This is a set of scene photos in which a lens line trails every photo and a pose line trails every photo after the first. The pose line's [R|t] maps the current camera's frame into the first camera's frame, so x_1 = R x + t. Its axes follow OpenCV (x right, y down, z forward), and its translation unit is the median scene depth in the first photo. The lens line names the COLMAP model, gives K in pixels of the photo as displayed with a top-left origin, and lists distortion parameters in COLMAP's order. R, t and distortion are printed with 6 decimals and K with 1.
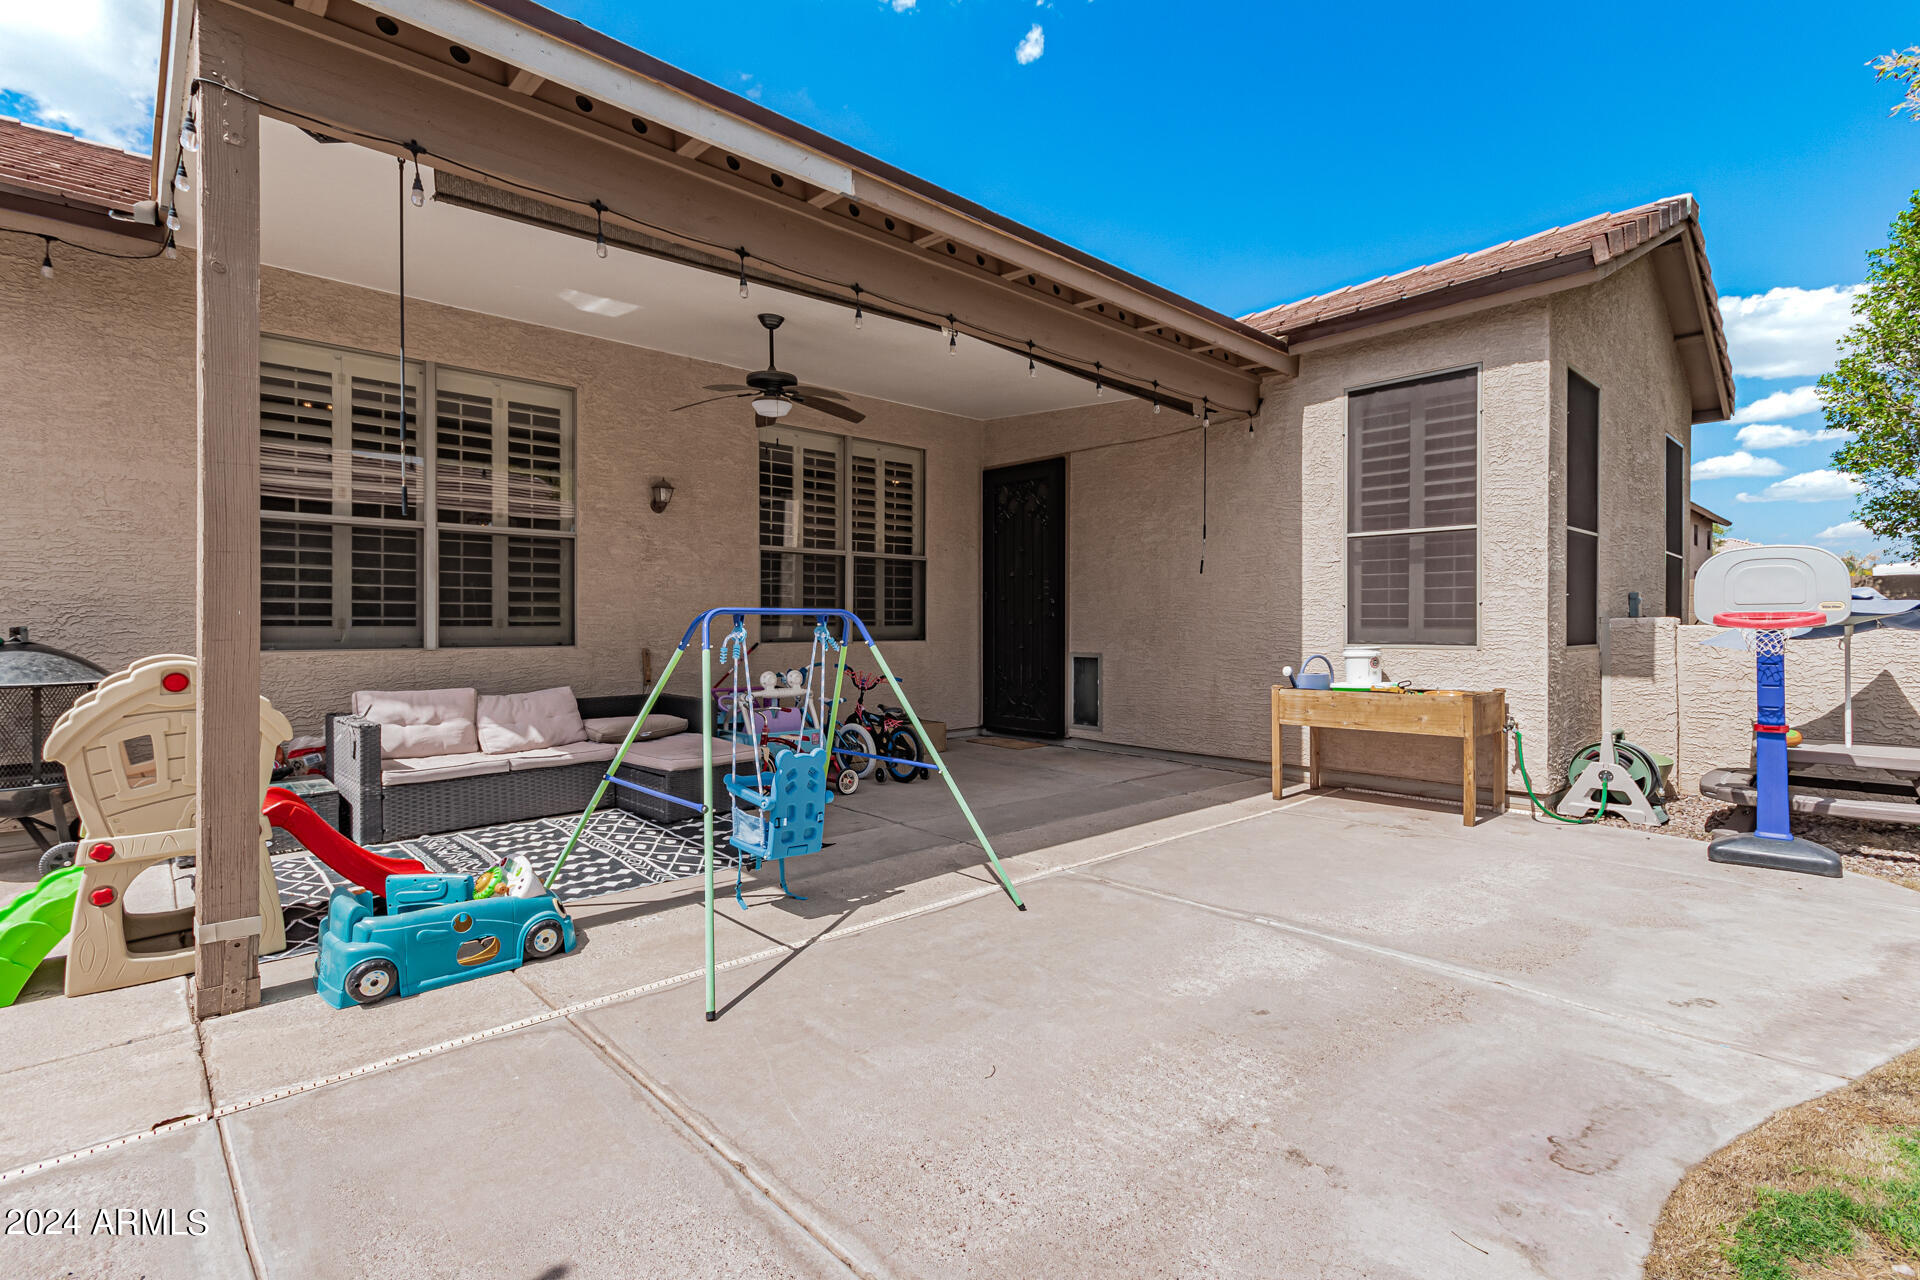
lens RADIAL K [[893.9, 0, 963.8], [0, 893.9, 633.0], [0, 0, 1]] dist [0.010161, -0.000237]
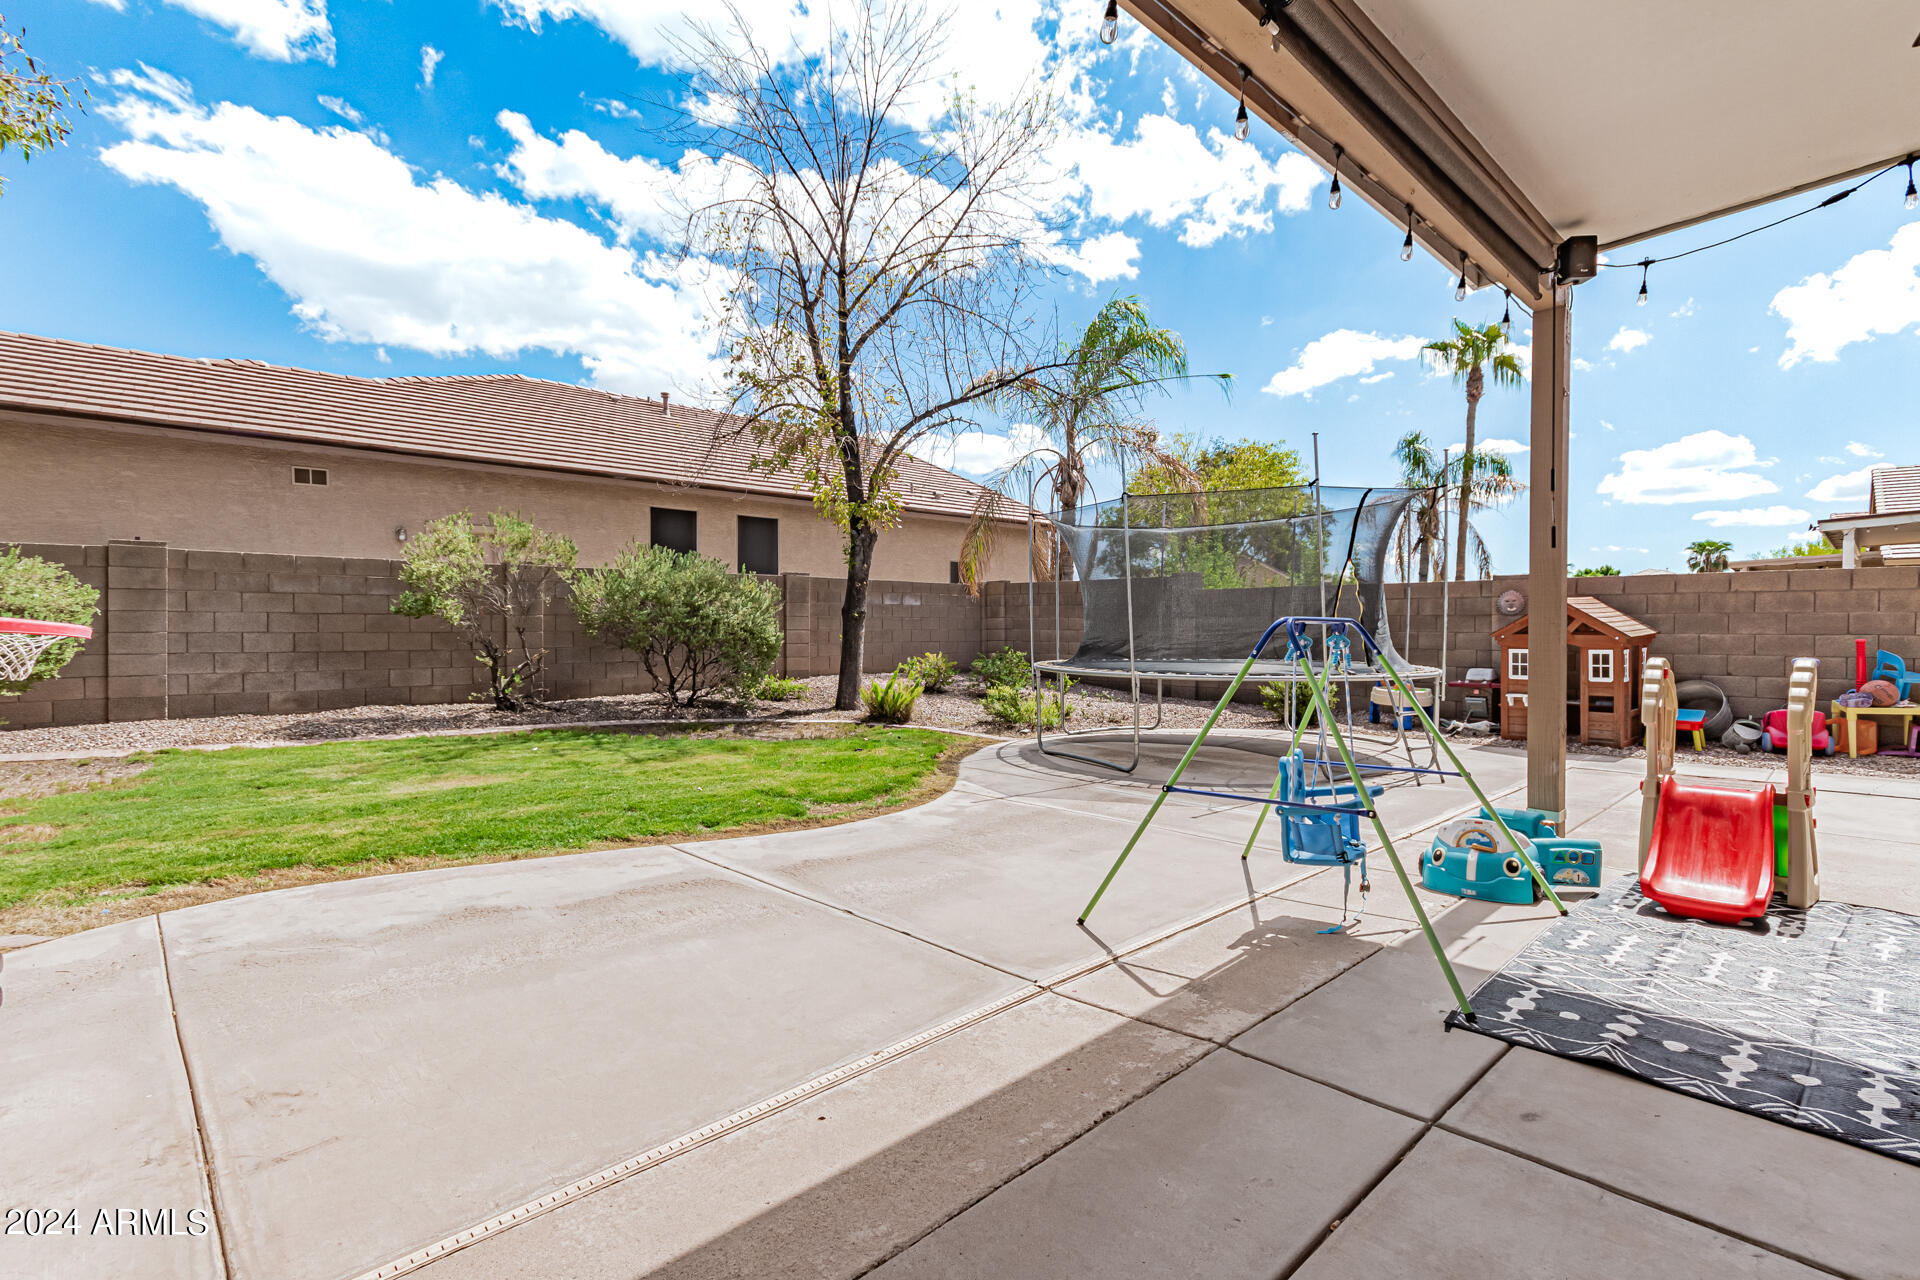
lens RADIAL K [[893.9, 0, 963.8], [0, 893.9, 633.0], [0, 0, 1]] dist [0.010161, -0.000237]
pose [[-0.999946, -0.001574, -0.010287, 0.189697], [-0.001774, 0.999808, 0.019501, -0.024725], [0.010254, 0.019518, -0.999757, 1.836870]]
